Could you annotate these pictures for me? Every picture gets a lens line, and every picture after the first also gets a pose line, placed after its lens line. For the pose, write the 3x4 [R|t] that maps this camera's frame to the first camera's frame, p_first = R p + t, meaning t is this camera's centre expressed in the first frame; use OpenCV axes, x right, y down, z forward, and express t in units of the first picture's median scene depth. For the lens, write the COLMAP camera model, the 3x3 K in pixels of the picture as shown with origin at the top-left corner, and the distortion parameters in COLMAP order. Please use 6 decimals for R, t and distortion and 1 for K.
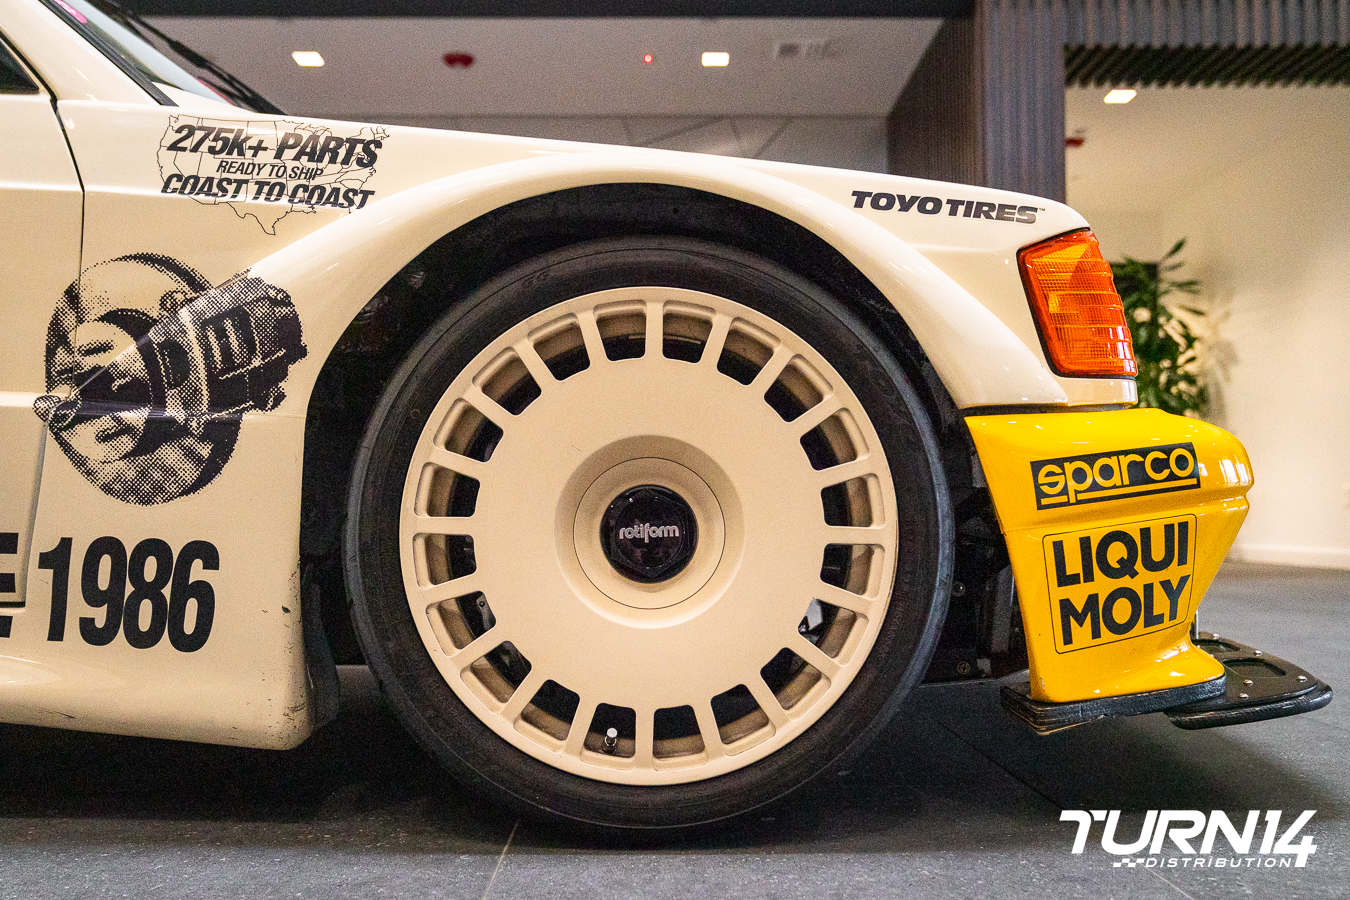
lens RADIAL K [[1299.5, 0, 660.4], [0, 1299.5, 435.6], [0, 0, 1]] dist [0.024345, 0.000000]
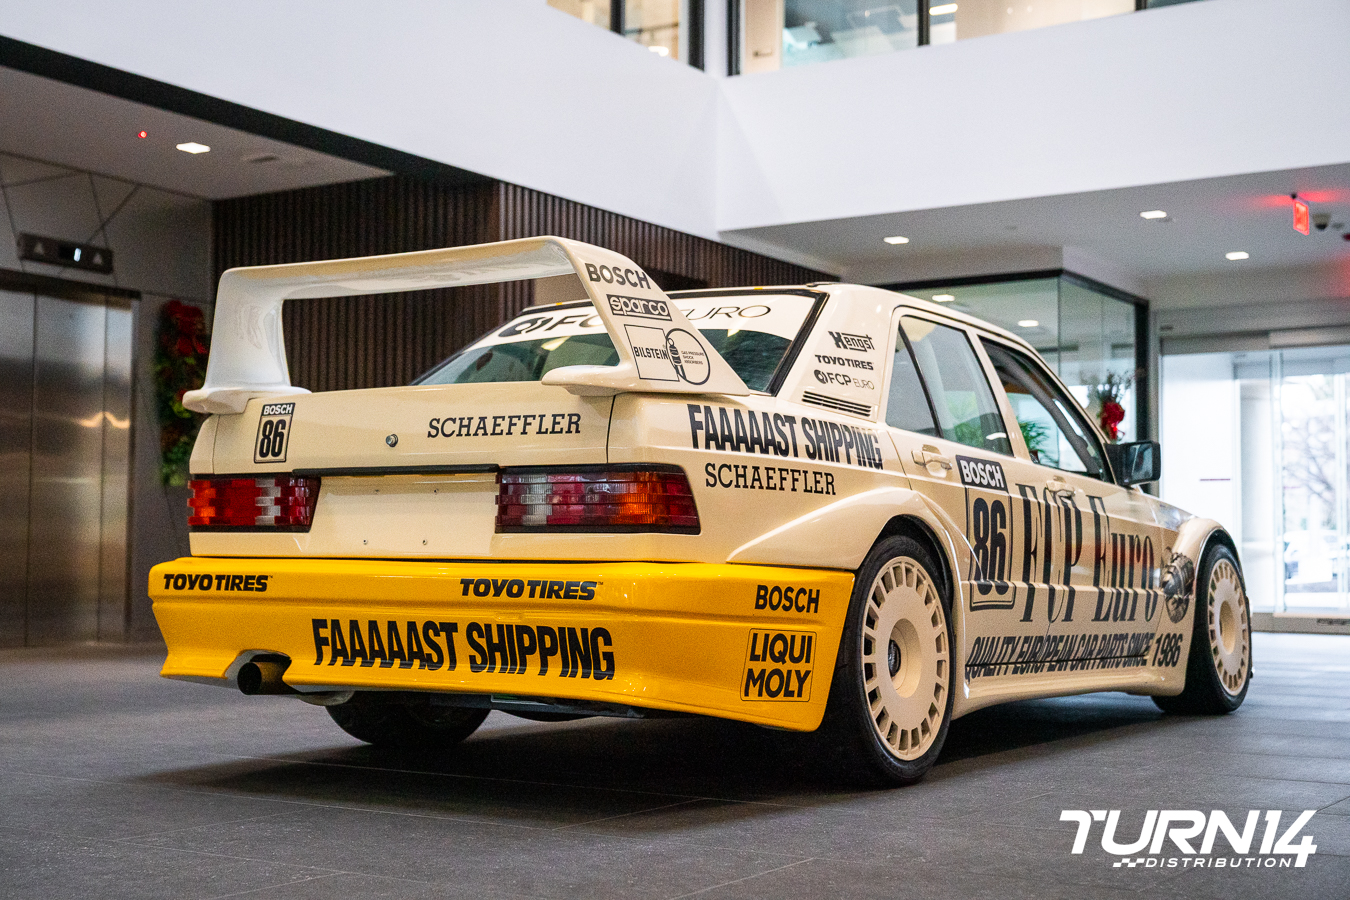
lens RADIAL K [[1789.1, 0, 671.7], [0, 1789.1, 461.3], [0, 0, 1]] dist [0.060980, 0.000000]
pose [[0.552208, 0.045579, 0.832460, -4.937164], [-0.050120, 0.998513, -0.021423, -0.196648], [-0.832199, -0.029893, 0.553671, -0.461695]]
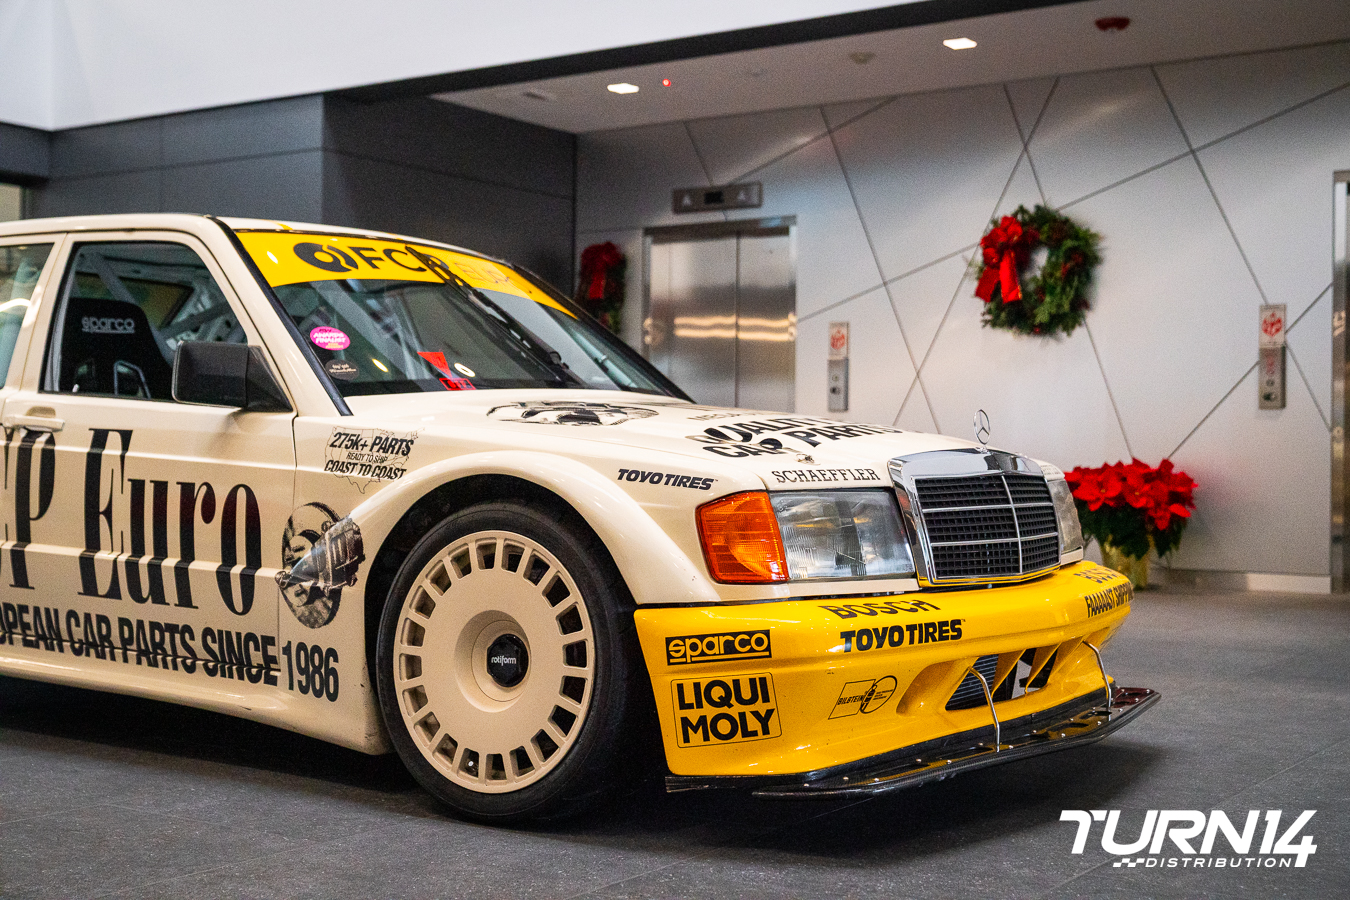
lens RADIAL K [[1789.1, 0, 676.1], [0, 1789.1, 446.5], [0, 0, 1]] dist [0.060980, 0.000000]
pose [[0.818017, 0.009153, -0.575121, 1.676002], [0.019716, 0.998840, 0.043940, -0.341866], [0.574855, -0.047283, 0.816888, -0.949731]]
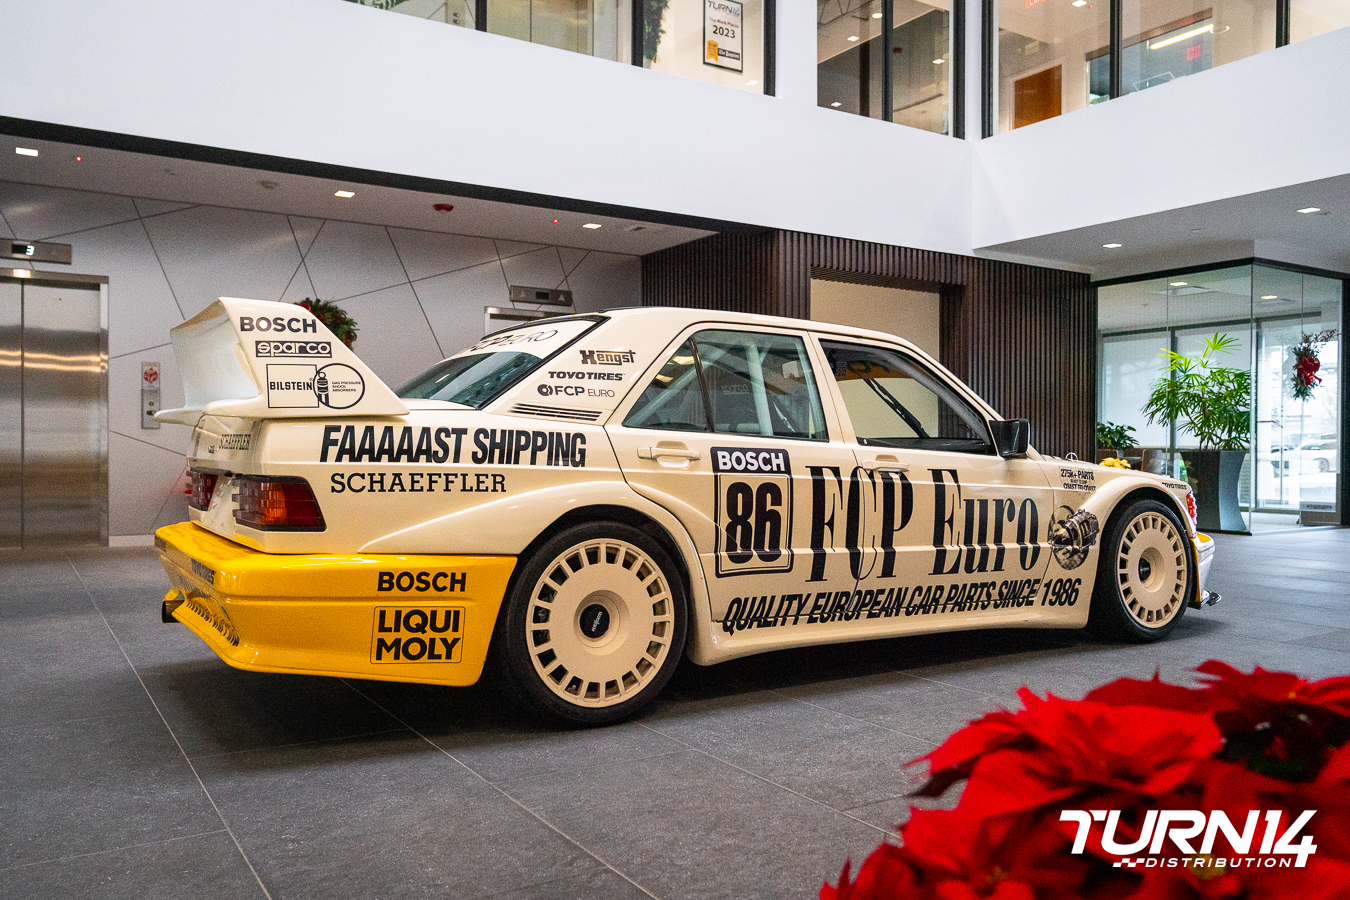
lens RADIAL K [[1039.5, 0, 687.2], [0, 1039.5, 459.8], [0, 0, 1]] dist [-0.002005, 0.012555]
pose [[0.848162, -0.003857, 0.529722, -3.034786], [-0.033215, 0.997619, 0.060447, -0.430687], [-0.528694, -0.068864, 0.846014, -1.028153]]
